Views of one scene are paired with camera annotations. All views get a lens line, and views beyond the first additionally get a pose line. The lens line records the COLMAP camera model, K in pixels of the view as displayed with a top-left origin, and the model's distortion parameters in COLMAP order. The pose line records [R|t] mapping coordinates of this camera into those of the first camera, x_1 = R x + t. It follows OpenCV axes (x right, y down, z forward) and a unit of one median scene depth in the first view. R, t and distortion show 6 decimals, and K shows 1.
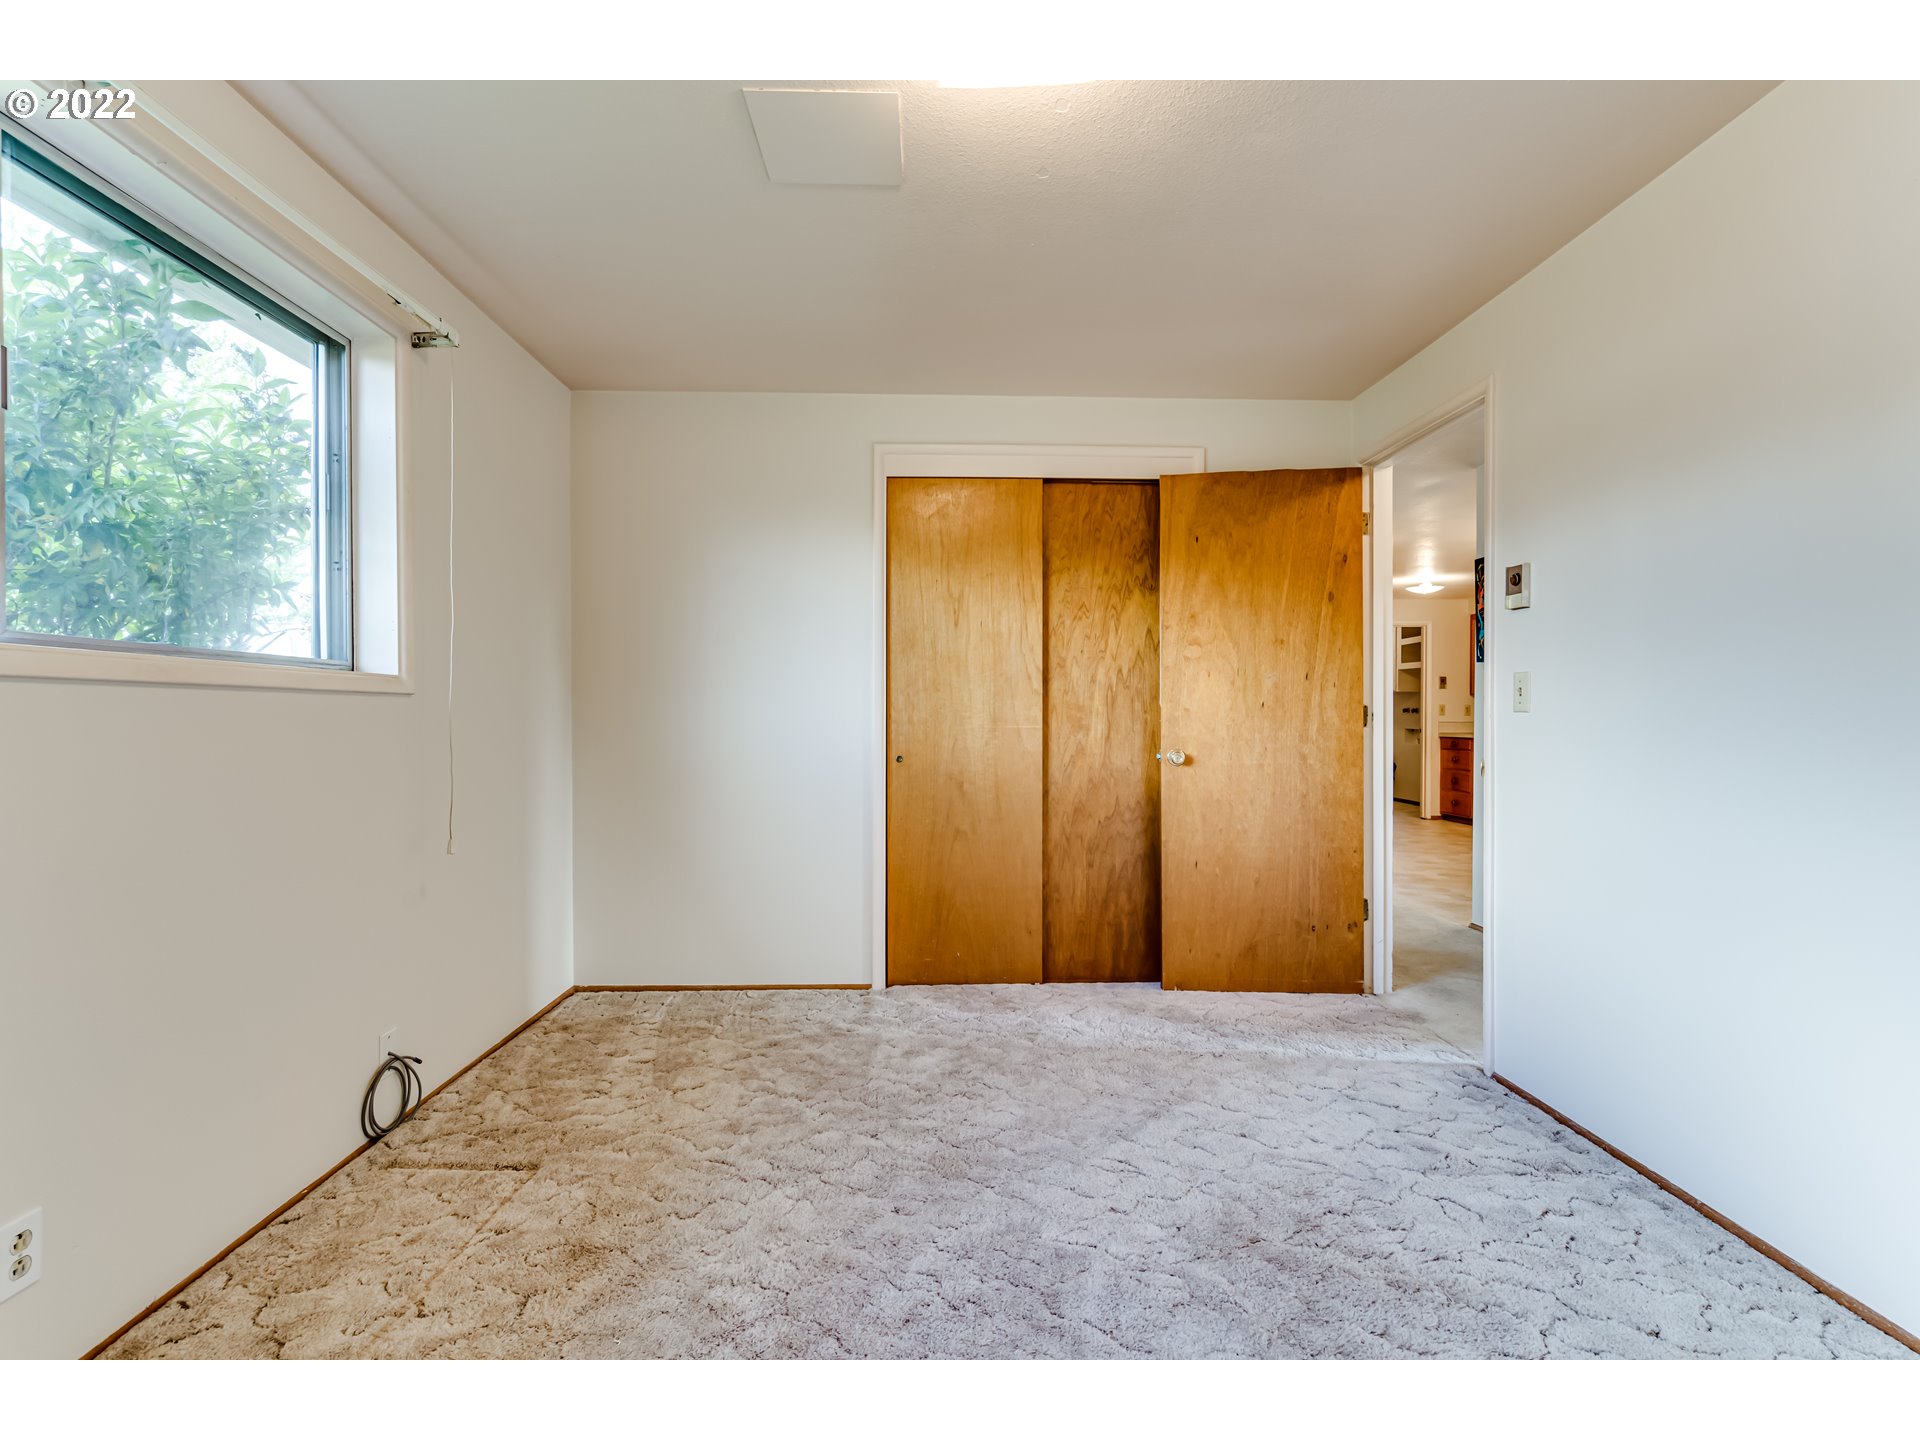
lens RADIAL K [[884.1, 0, 958.4], [0, 884.1, 715.5], [0, 0, 1]] dist [-0.000890, 0.001191]
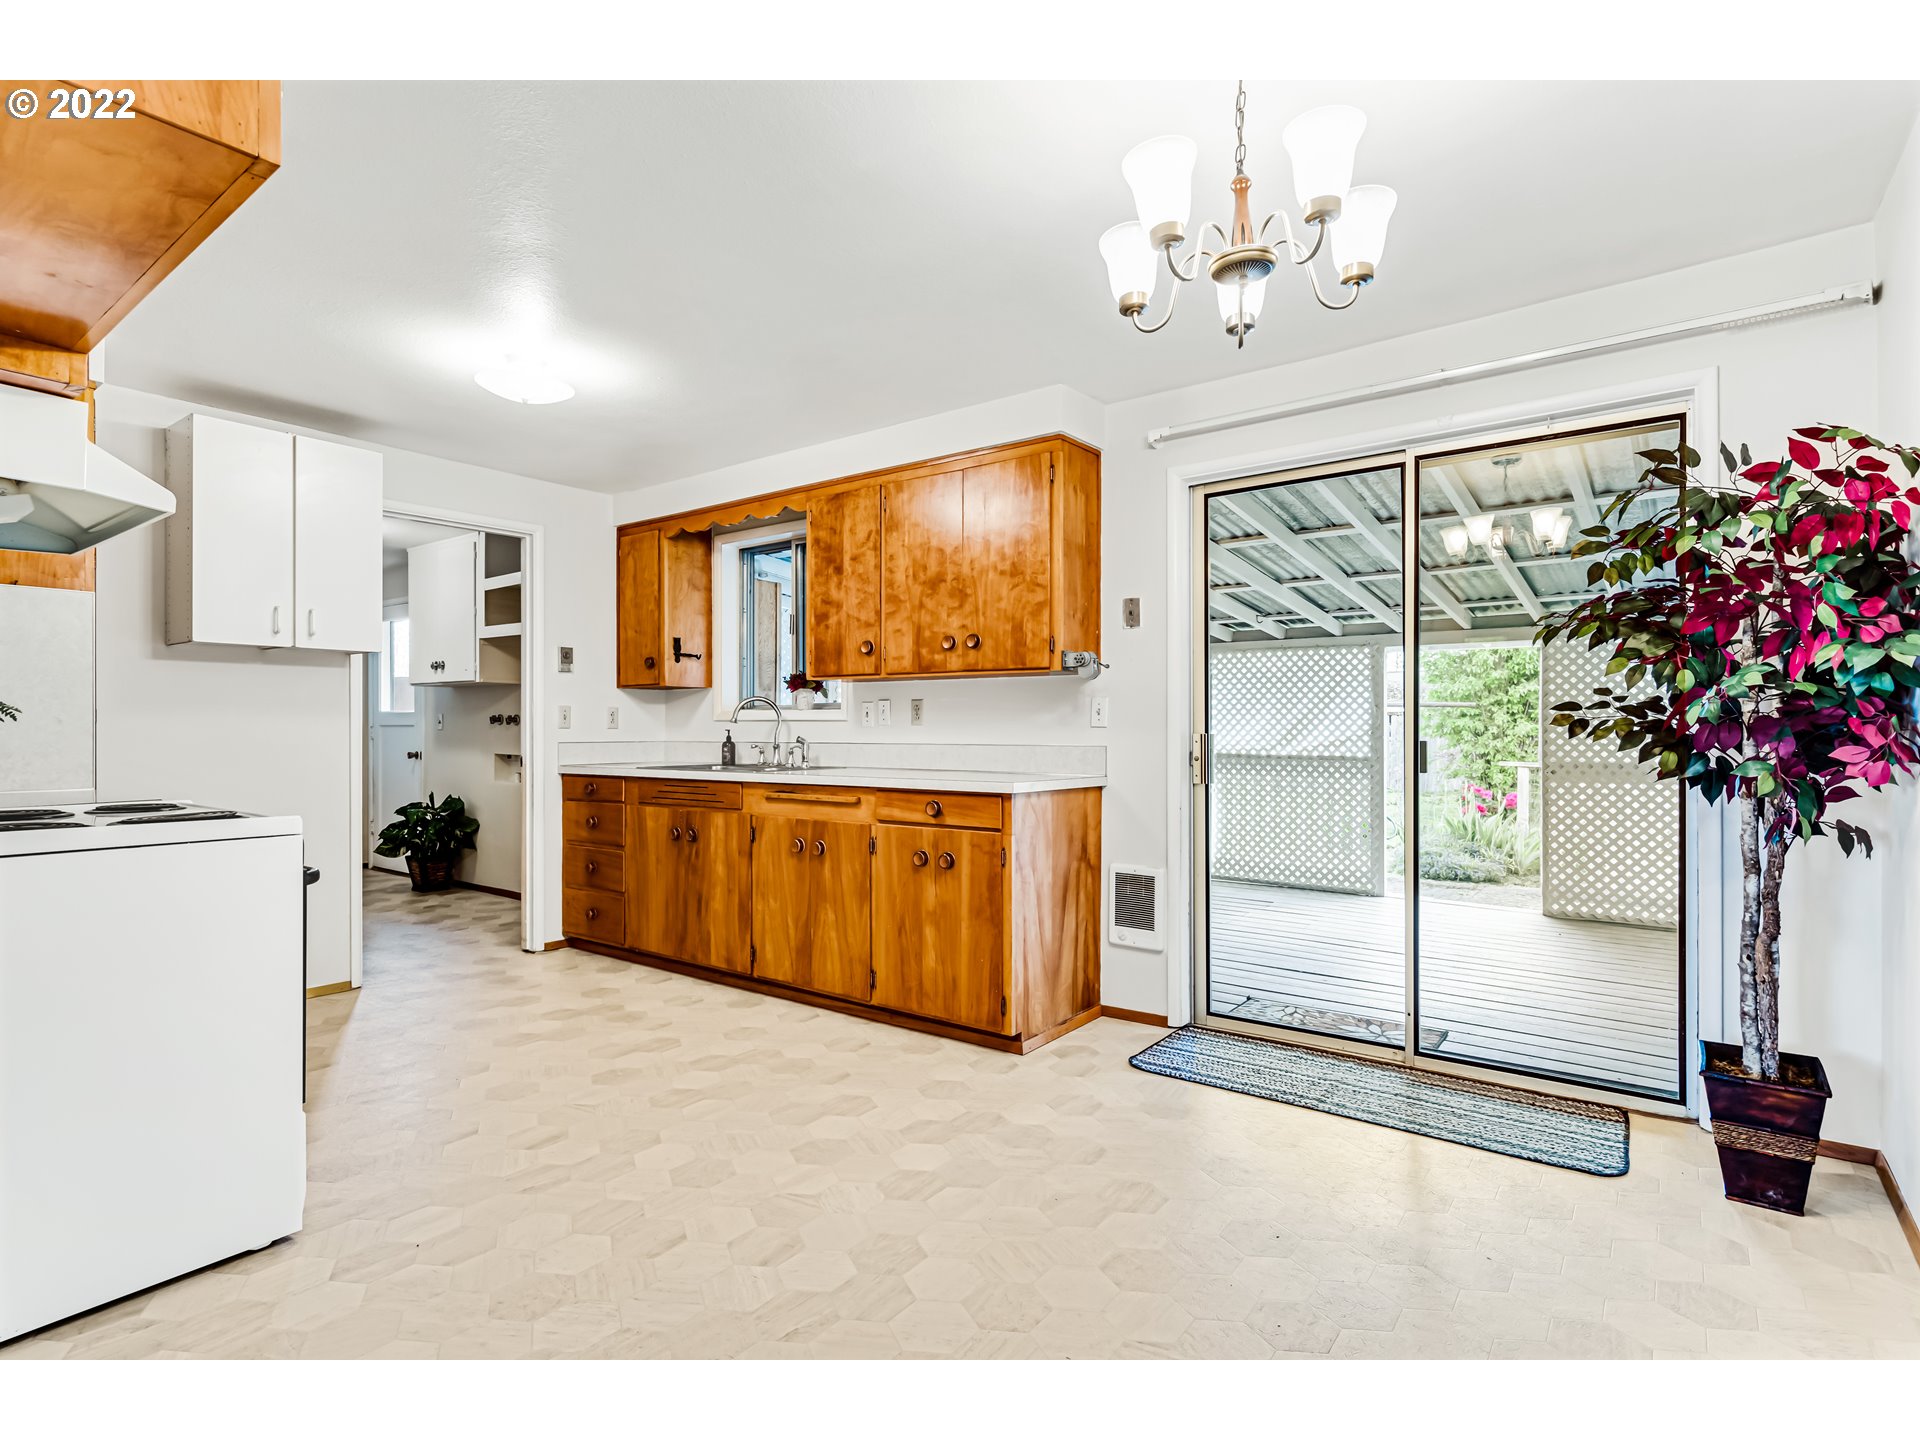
lens RADIAL K [[951.2, 0, 960.7], [0, 951.2, 732.7], [0, 0, 1]] dist [0.000870, 0.000676]
pose [[0.609587, -0.008940, 0.792669, 0.271025], [0.003587, 0.999957, 0.008519, -0.001536], [-0.792711, -0.002350, 0.609593, 0.518705]]
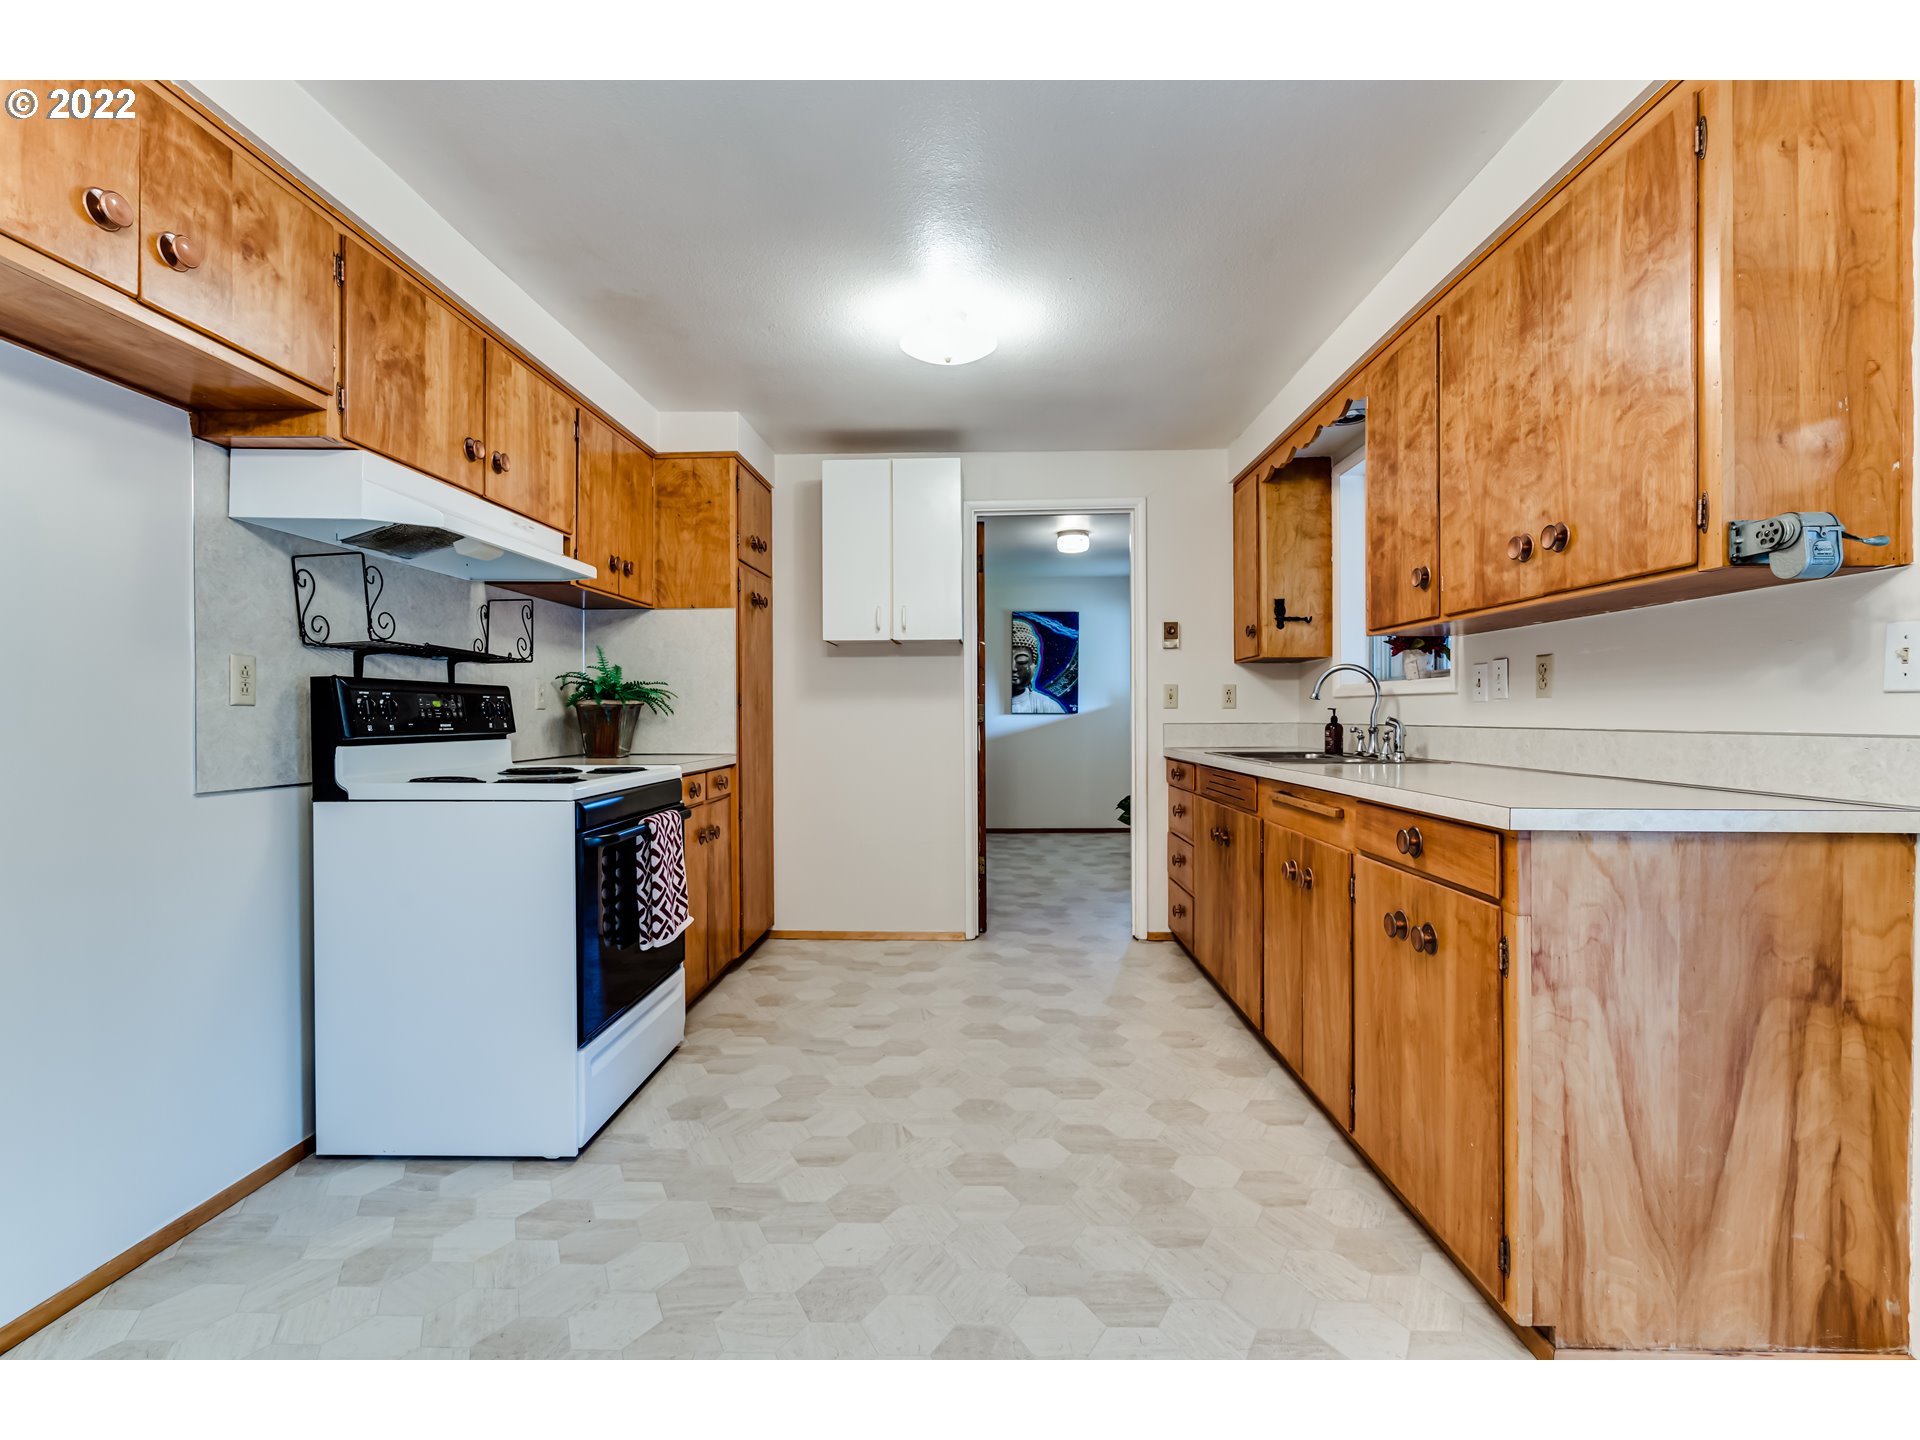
lens RADIAL K [[867.8, 0, 960.0], [0, 867.8, 720.0], [0, 0, 1]] dist [-0.000562, 0.000392]
pose [[0.998919, -0.009255, -0.045560, 0.460163], [0.009517, 0.999939, 0.005540, 0.002143], [0.045506, -0.005968, 0.998946, 0.555474]]
